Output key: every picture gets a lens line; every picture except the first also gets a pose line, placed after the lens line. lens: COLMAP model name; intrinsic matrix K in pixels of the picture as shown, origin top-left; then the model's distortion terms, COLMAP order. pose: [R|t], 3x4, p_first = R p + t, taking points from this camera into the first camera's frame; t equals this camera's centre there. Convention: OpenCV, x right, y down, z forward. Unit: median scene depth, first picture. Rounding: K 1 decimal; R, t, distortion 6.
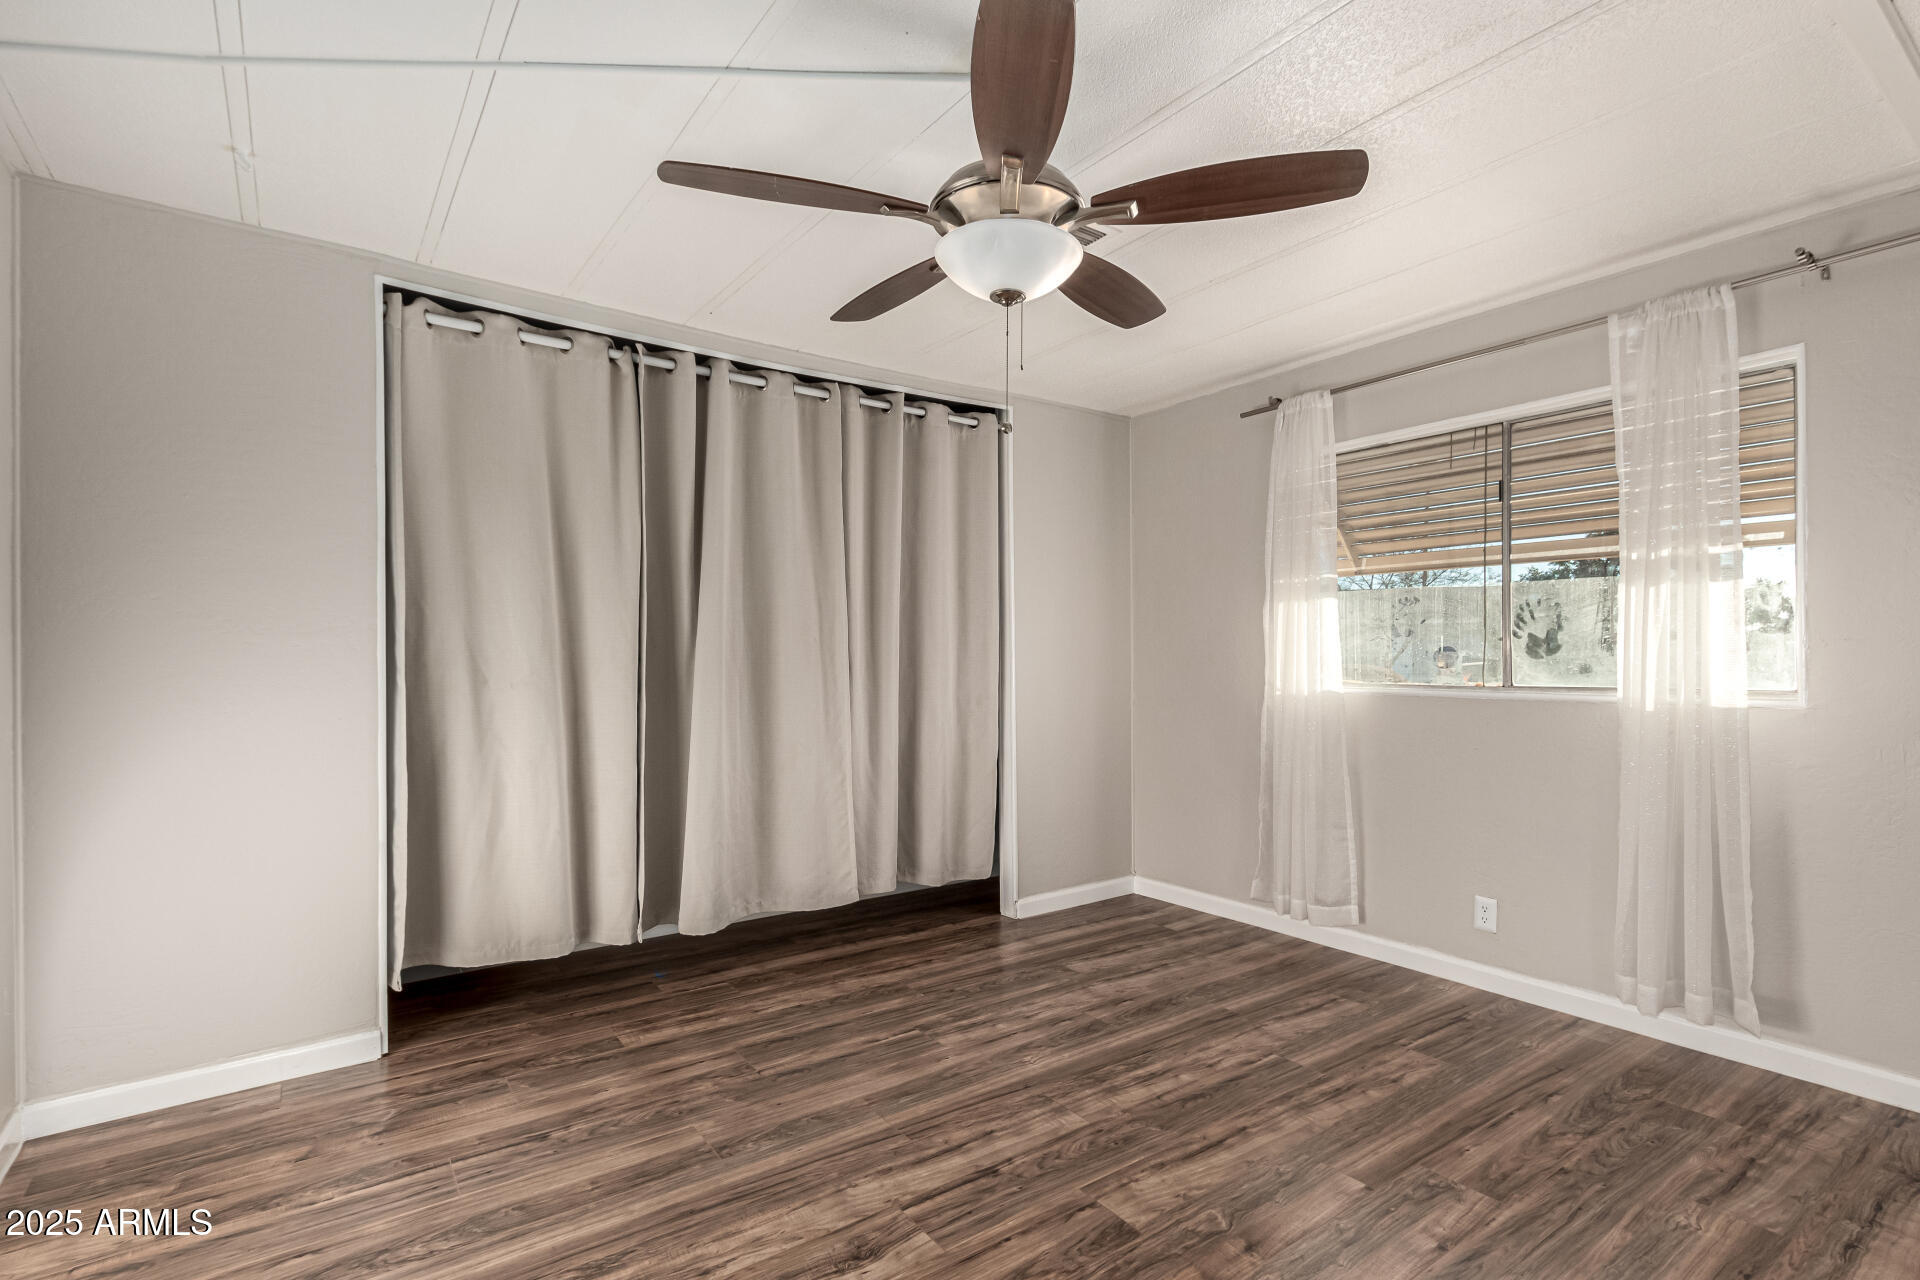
lens RADIAL K [[909.1, 0, 910.6], [0, 909.1, 635.0], [0, 0, 1]] dist [0.000359, -0.002318]
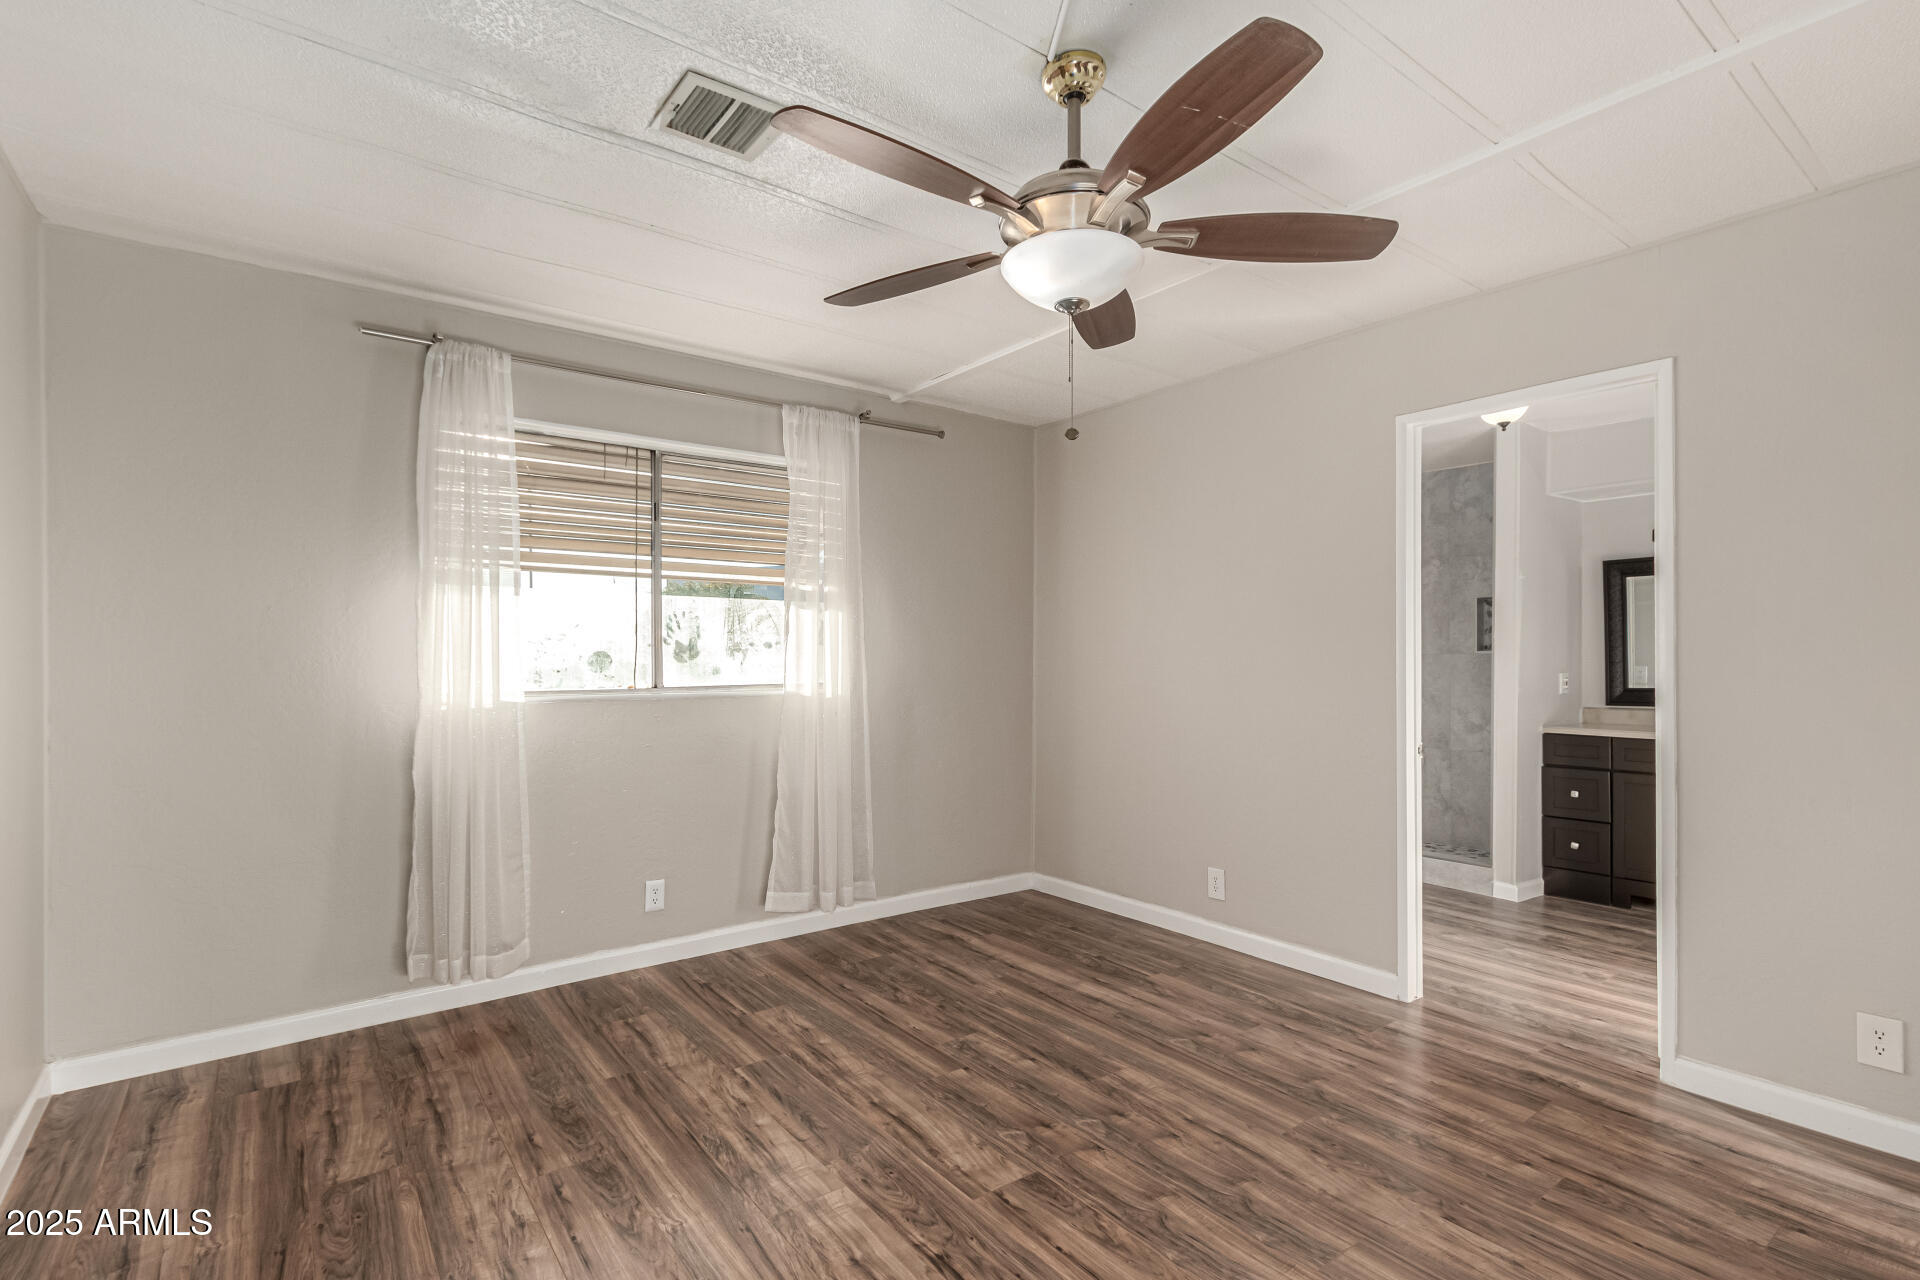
lens RADIAL K [[909.1, 0, 1042.5], [0, 909.1, 652.9], [0, 0, 1]] dist [0.000359, -0.002318]
pose [[-0.106130, 0.005306, 0.994338, -0.611952], [-0.018512, 0.999802, -0.007311, 0.015576], [-0.994180, -0.019183, -0.106011, 0.788489]]
